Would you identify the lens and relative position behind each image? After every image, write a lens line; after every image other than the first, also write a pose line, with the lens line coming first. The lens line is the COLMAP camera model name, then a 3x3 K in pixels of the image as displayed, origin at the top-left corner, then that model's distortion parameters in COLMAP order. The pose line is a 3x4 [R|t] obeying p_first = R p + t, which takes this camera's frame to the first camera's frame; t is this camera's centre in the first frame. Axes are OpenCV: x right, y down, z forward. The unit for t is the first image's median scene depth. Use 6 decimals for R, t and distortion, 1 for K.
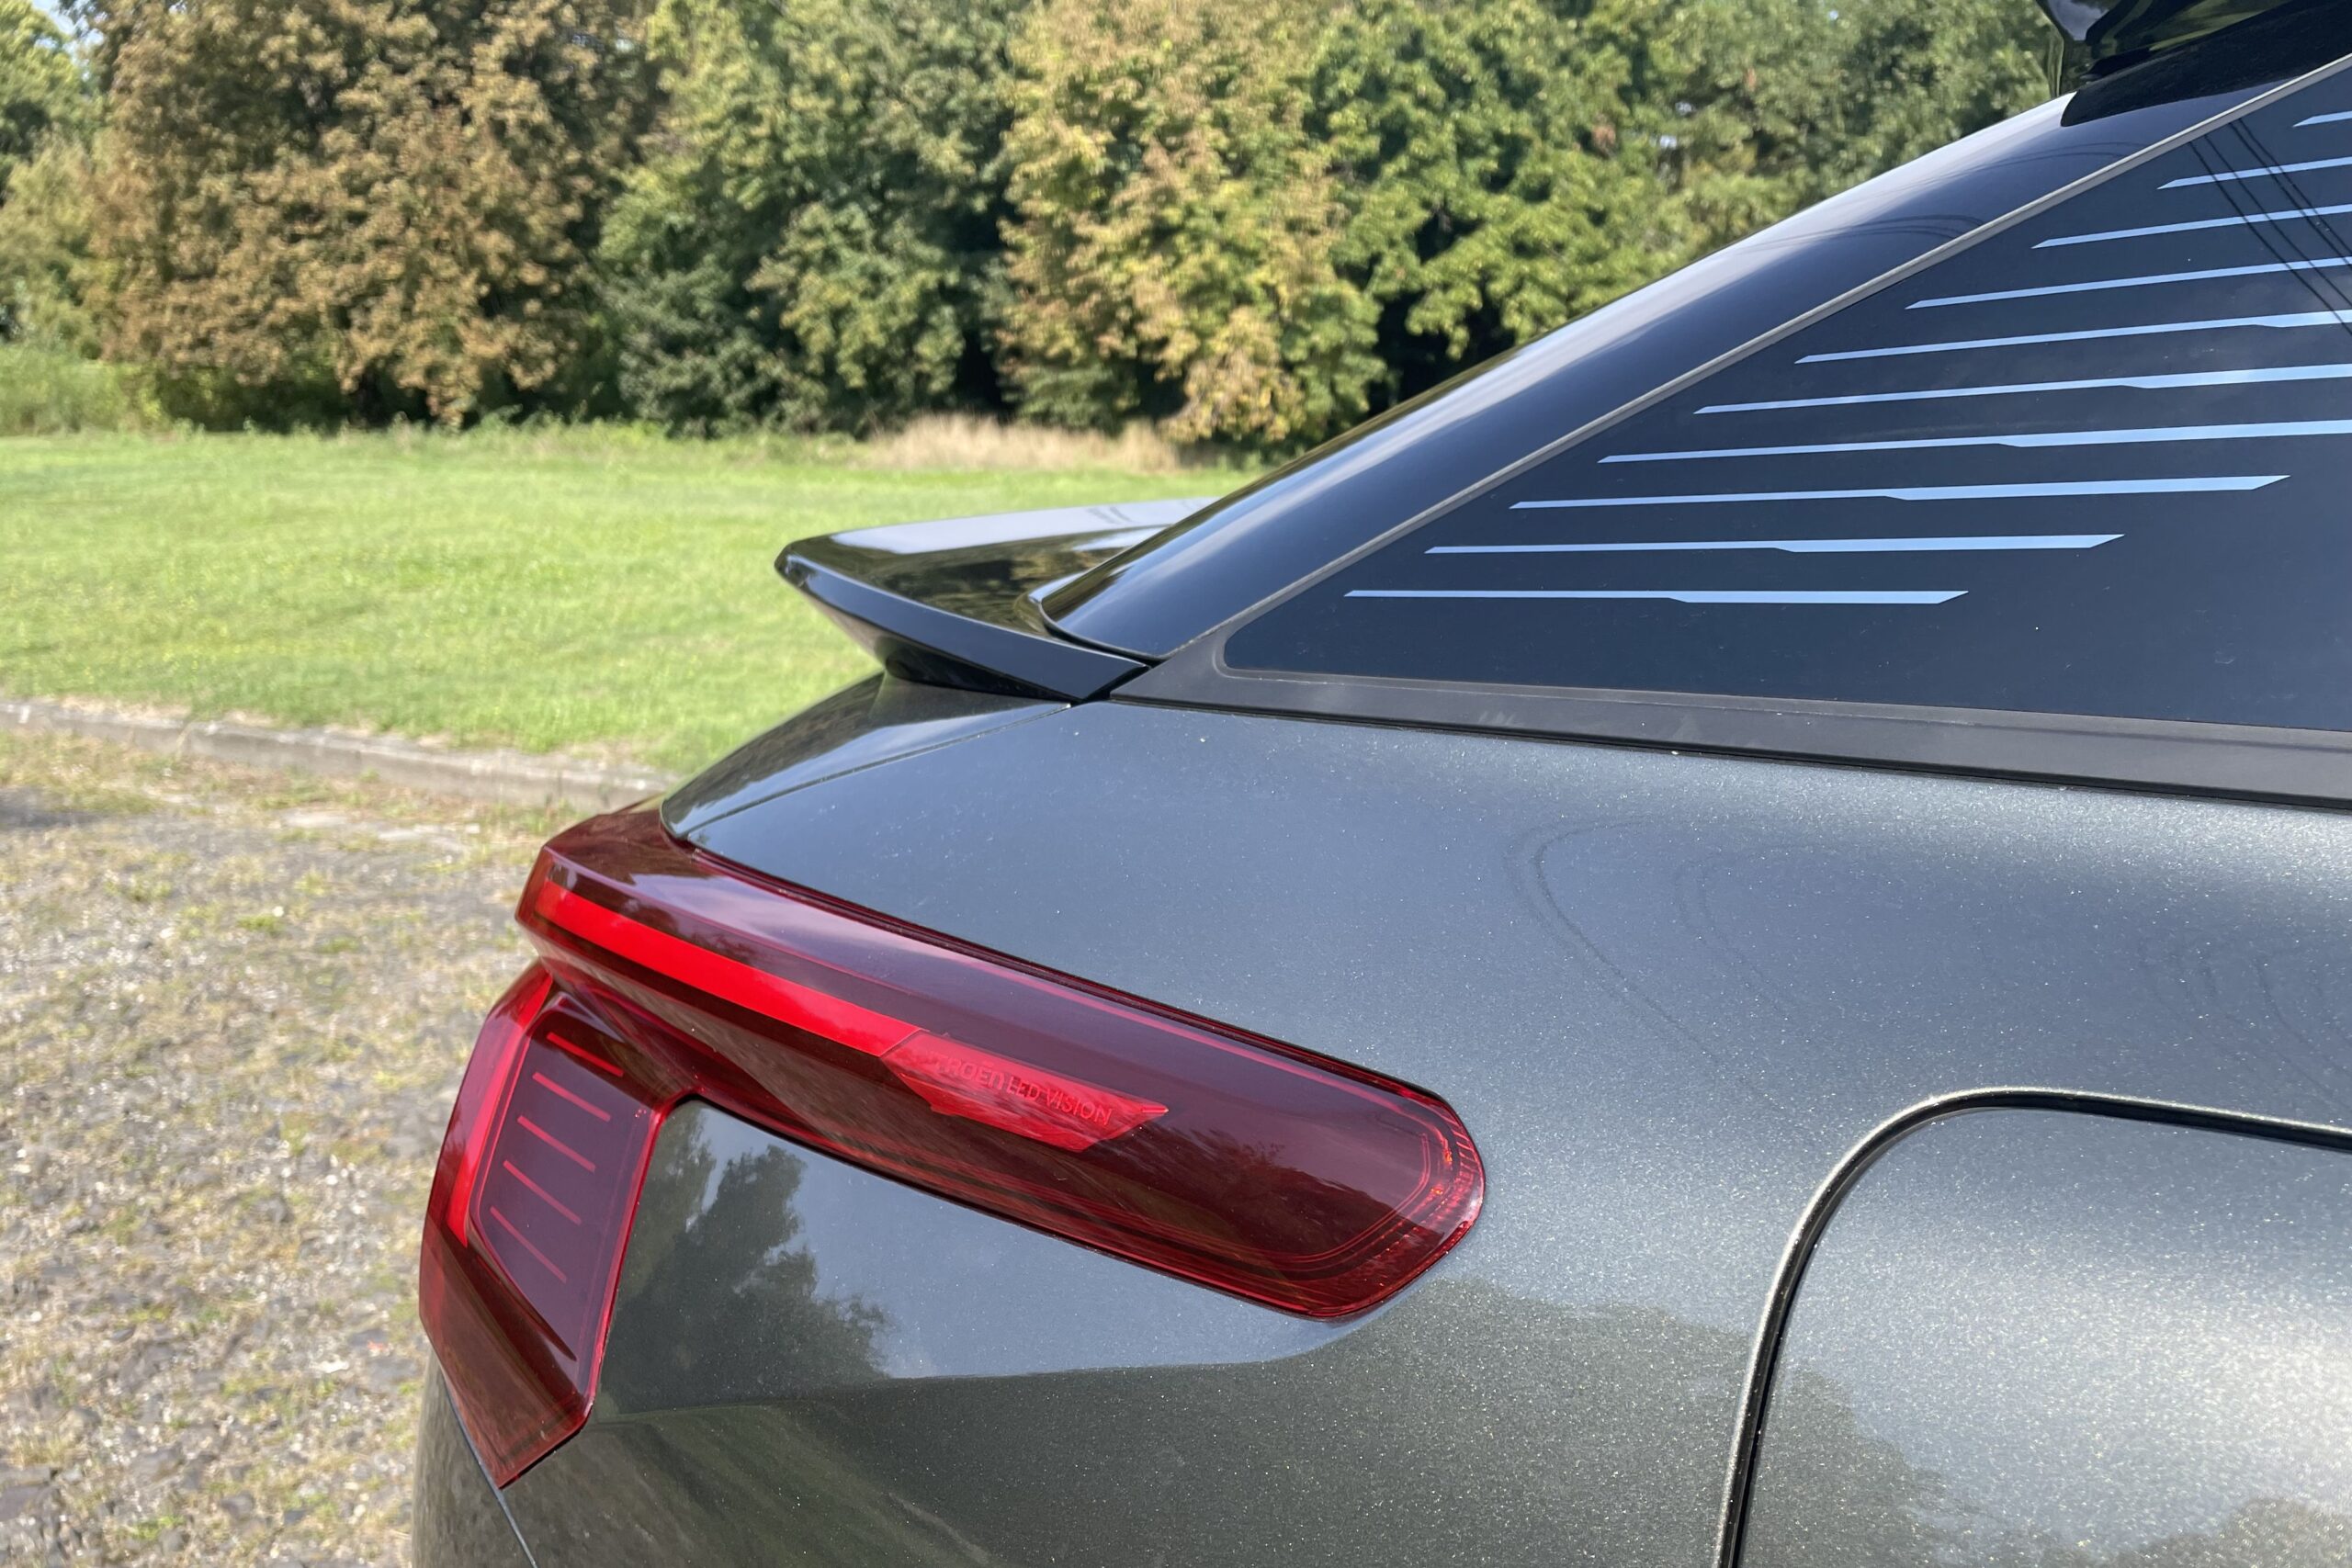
lens RADIAL K [[1798.9, 0, 1177.2], [0, 1798.9, 831.7], [0, 0, 1]] dist [0.079132, -0.110470]
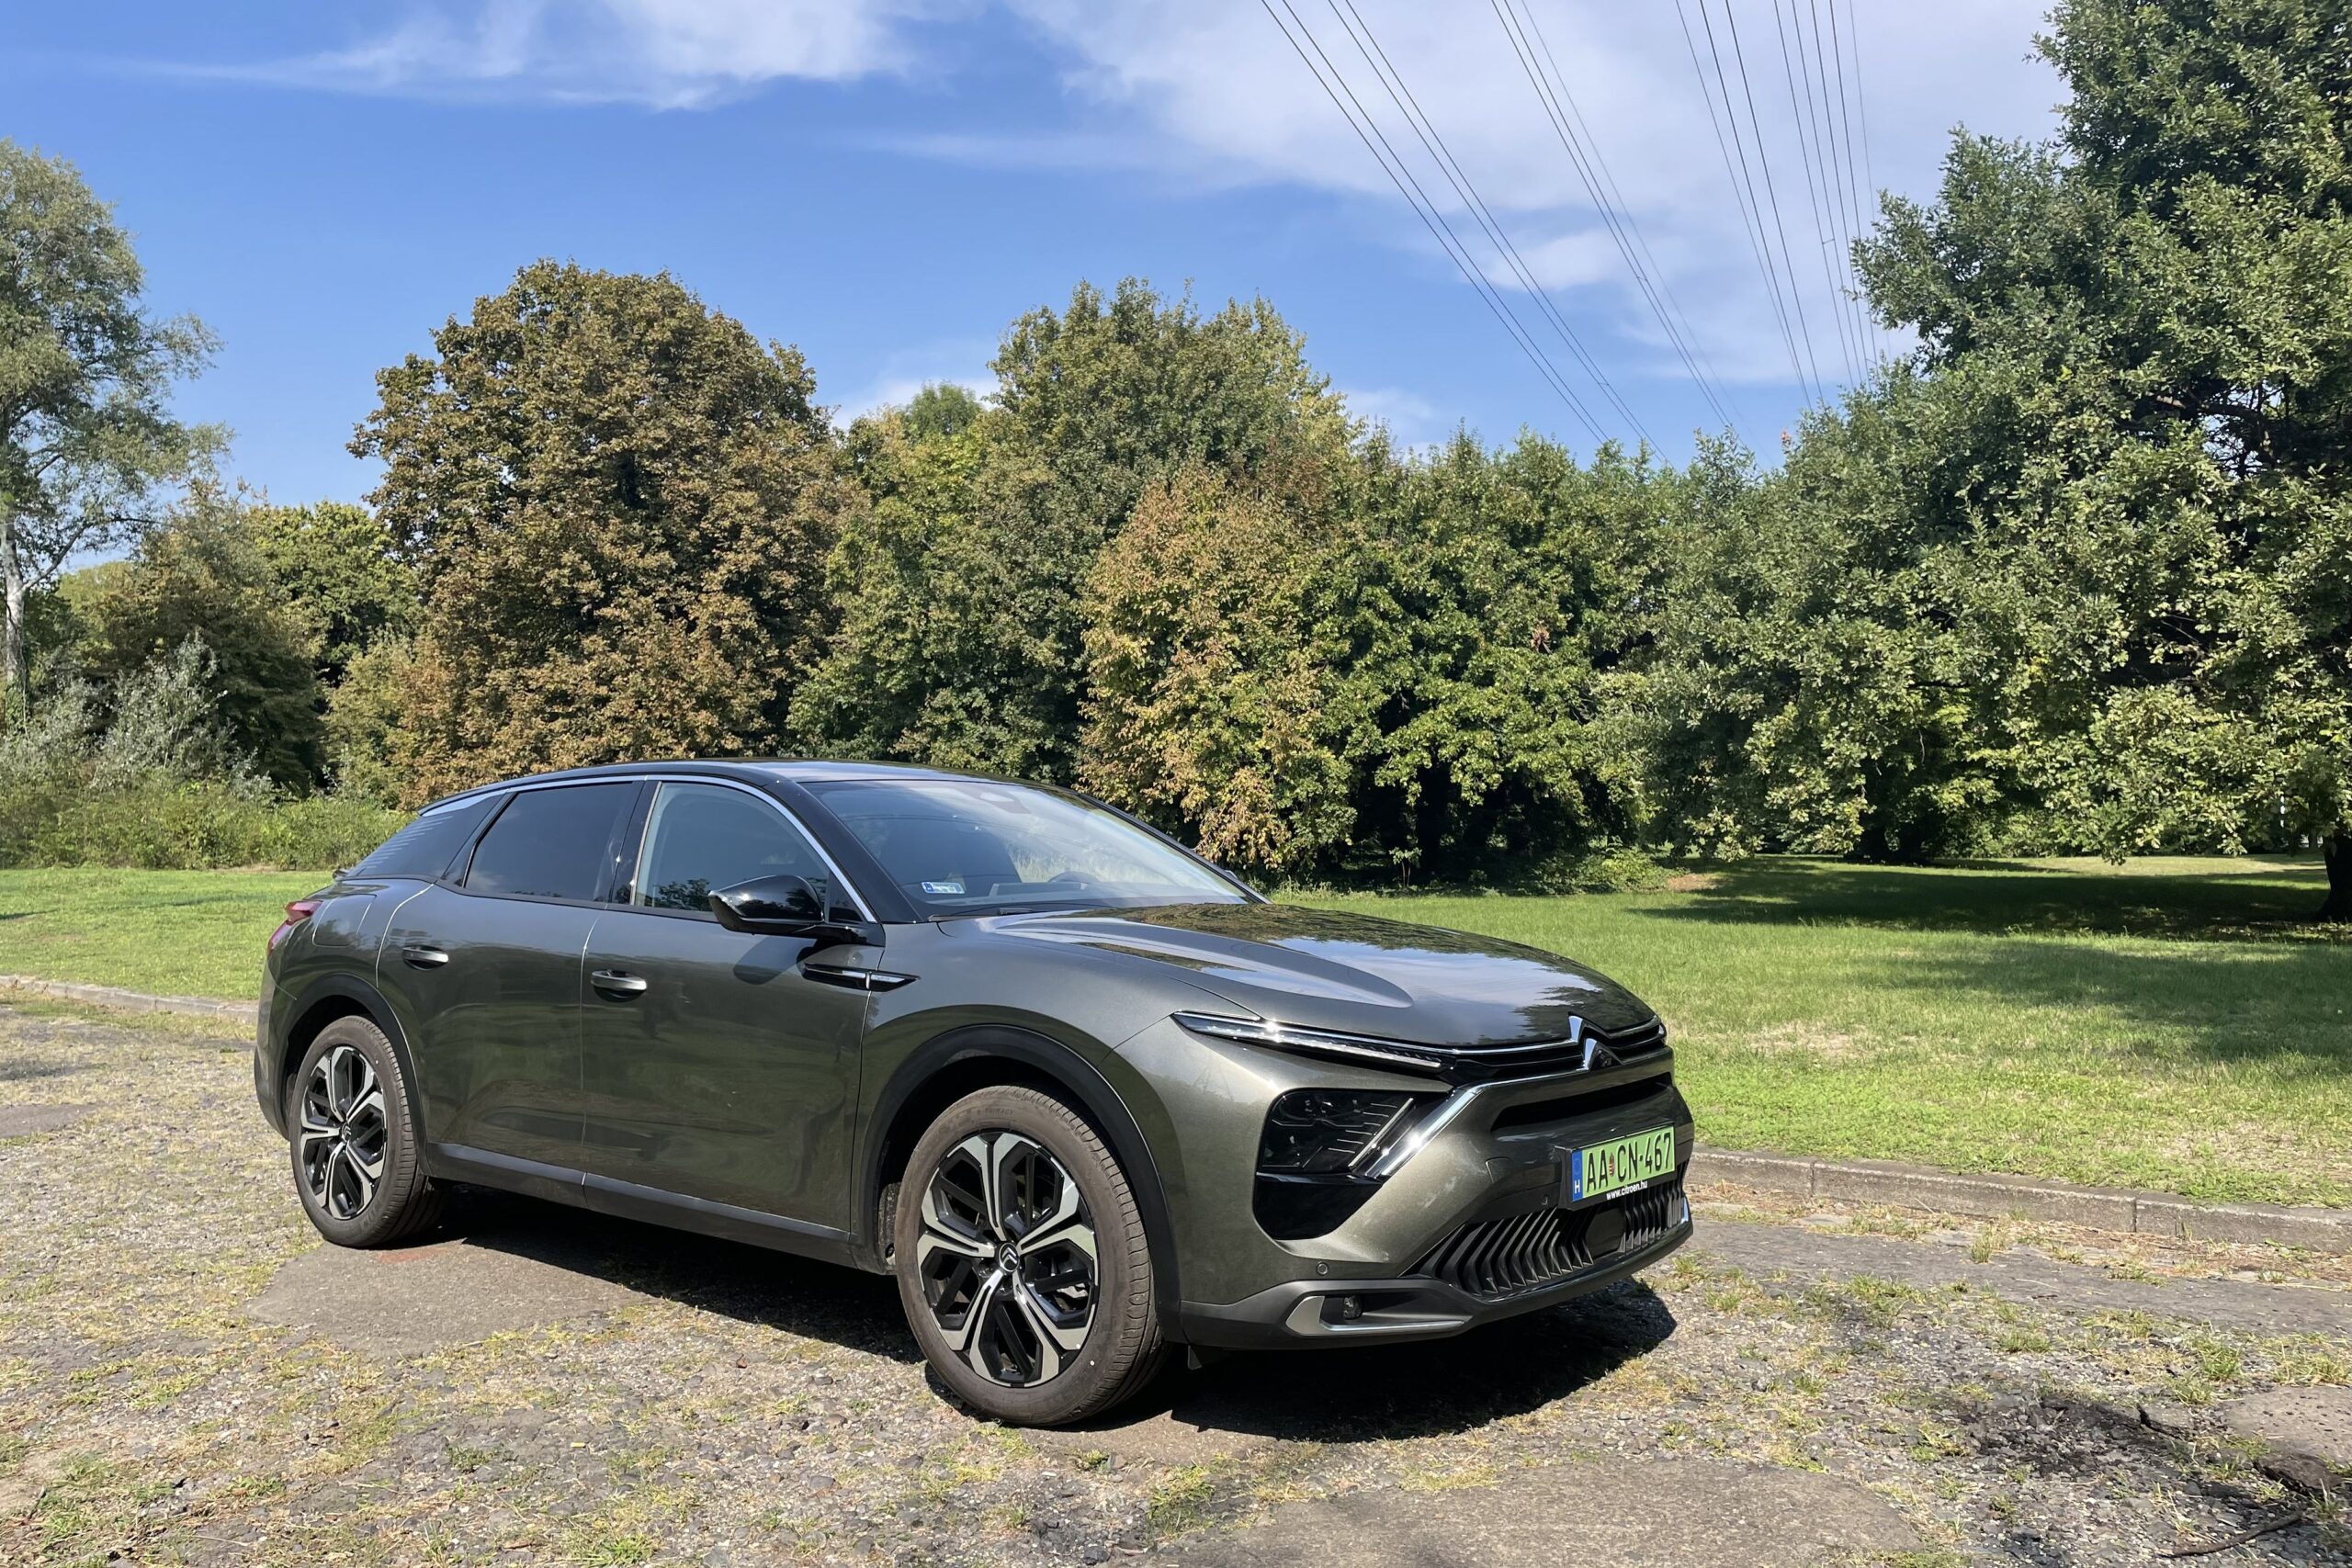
lens RADIAL K [[1765.2, 0, 1156.8], [0, 1765.2, 804.4], [0, 0, 1]] dist [0.097578, -0.118381]
pose [[0.992076, -0.001872, -0.125629, 0.099539], [-0.029547, 0.968371, -0.247759, 0.031736], [0.122119, 0.249508, 0.960642, -0.139692]]
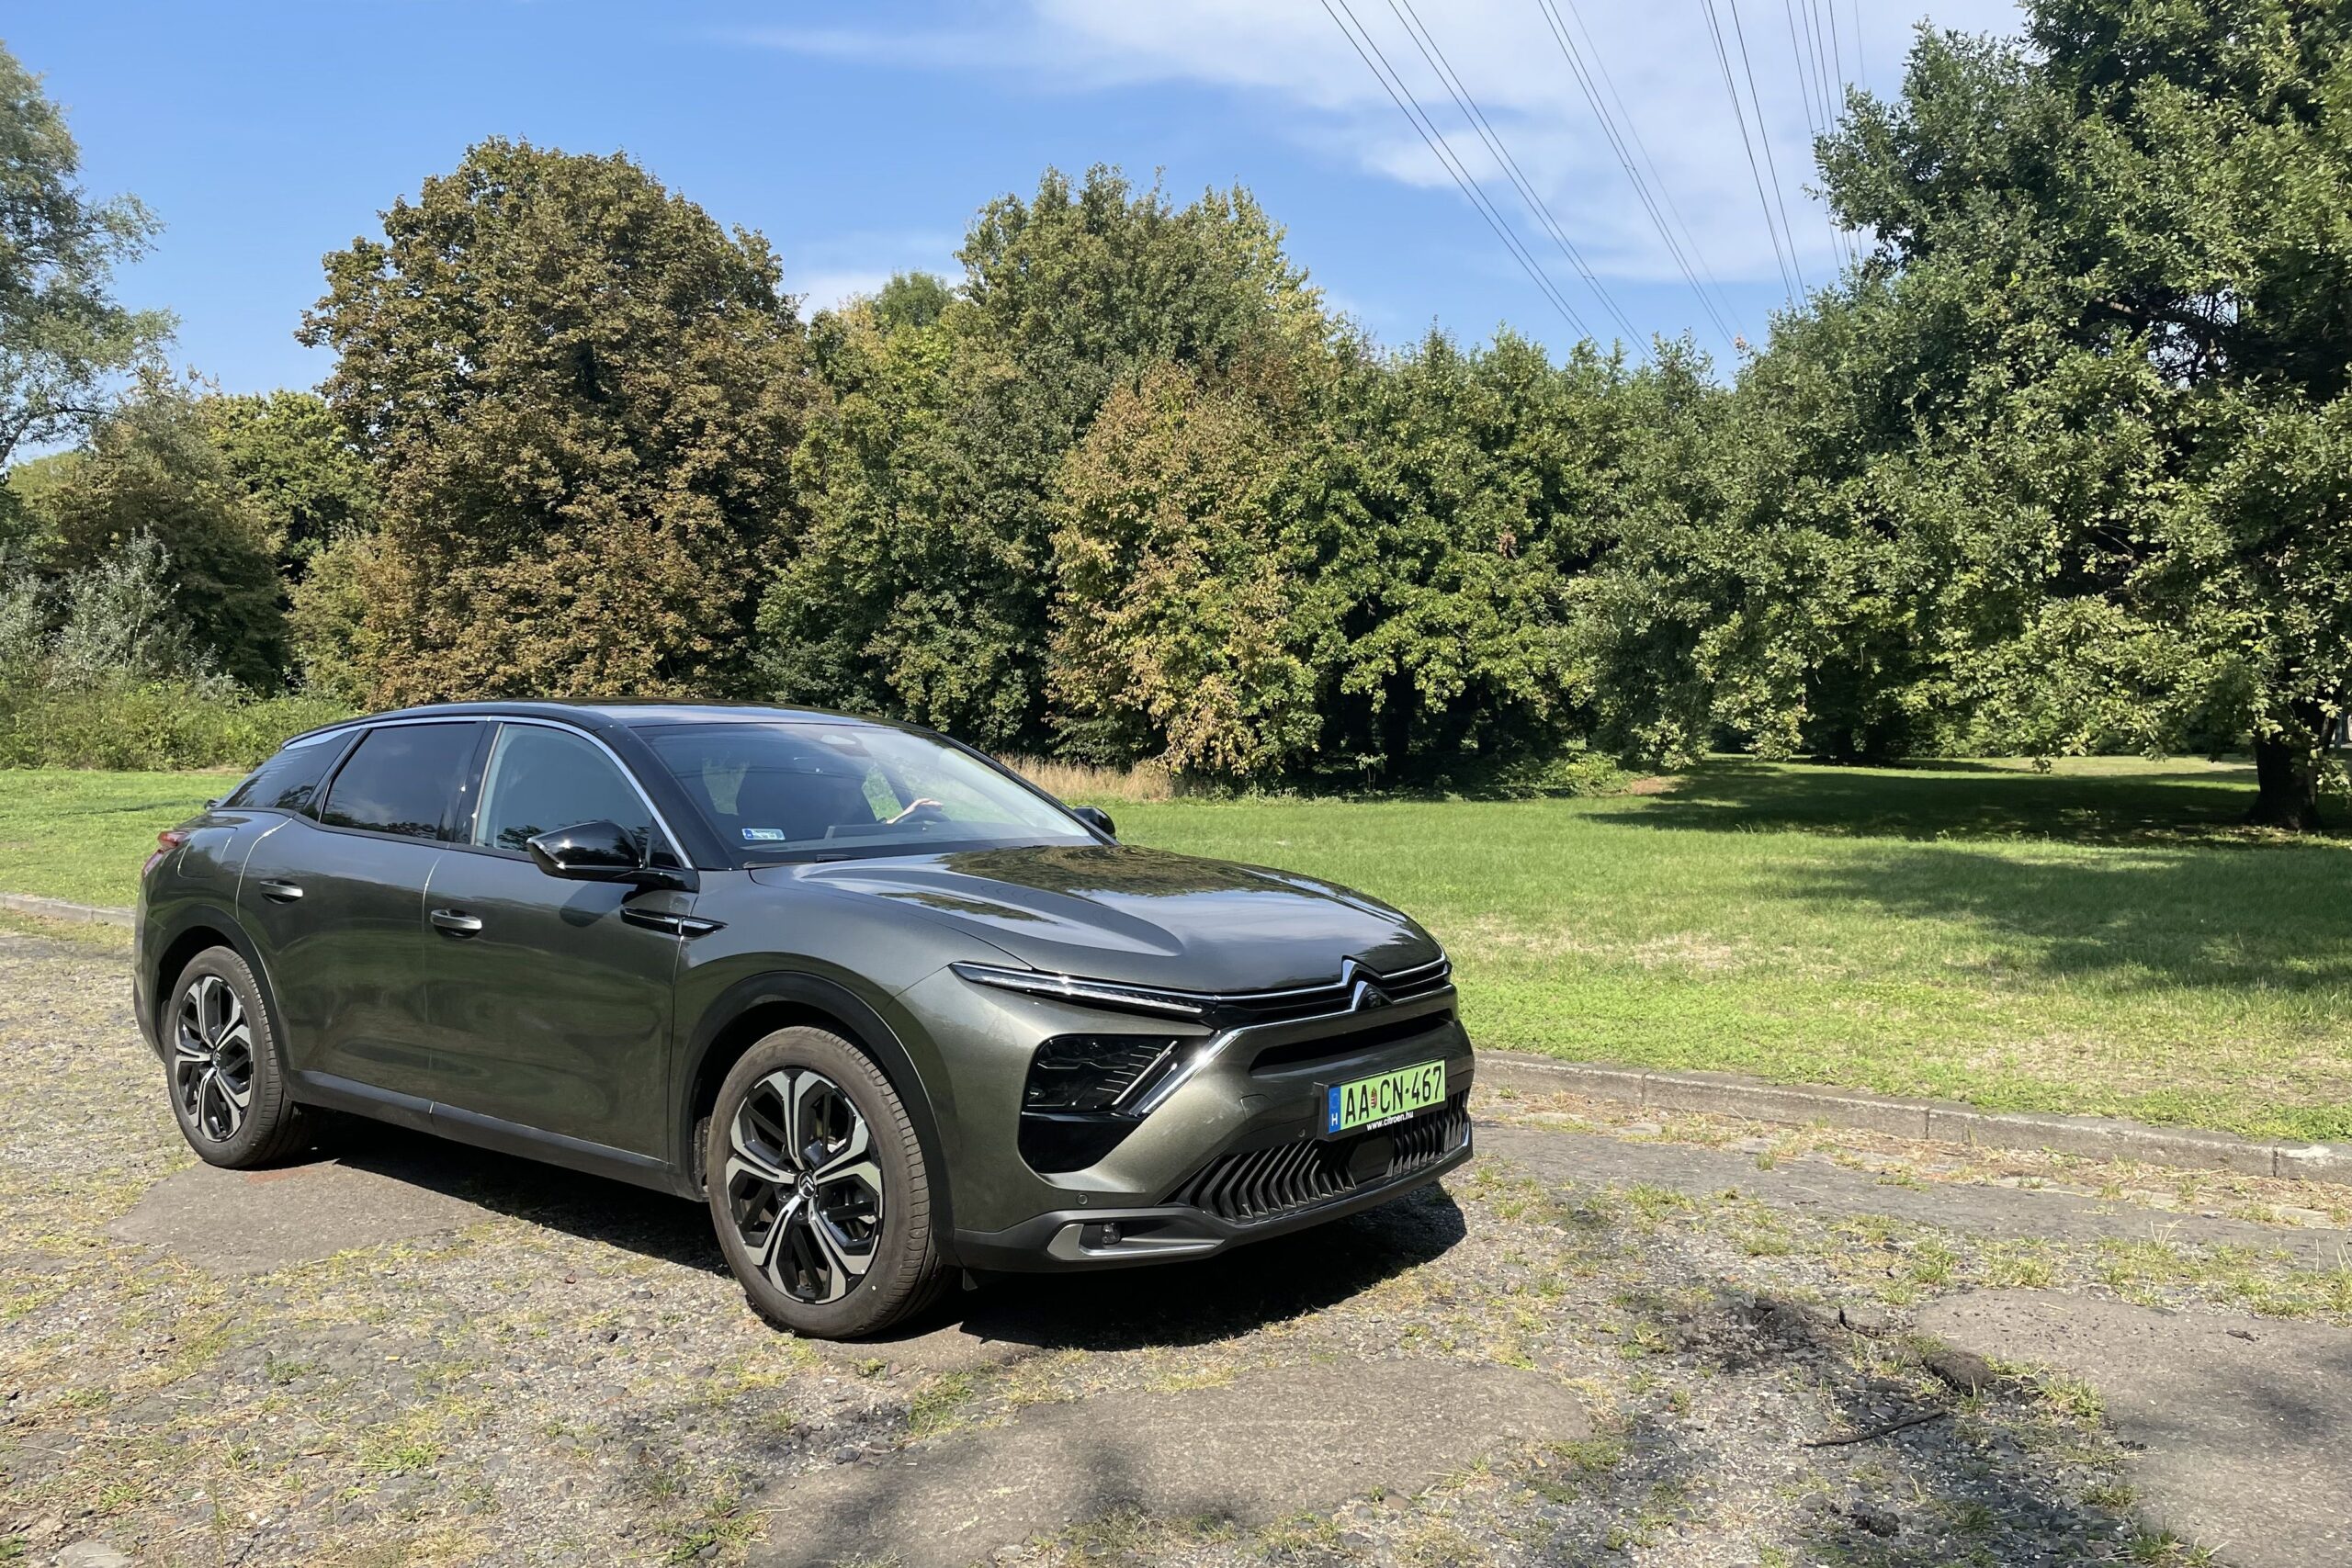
lens RADIAL K [[1762.4, 0, 1196.1], [0, 1762.4, 855.2], [0, 0, 1]] dist [0.094159, -0.111985]
pose [[0.995100, 0.006941, -0.098633, 0.113409], [-0.023228, 0.986028, -0.164952, 0.029331], [0.096110, 0.166435, 0.981357, -0.143934]]
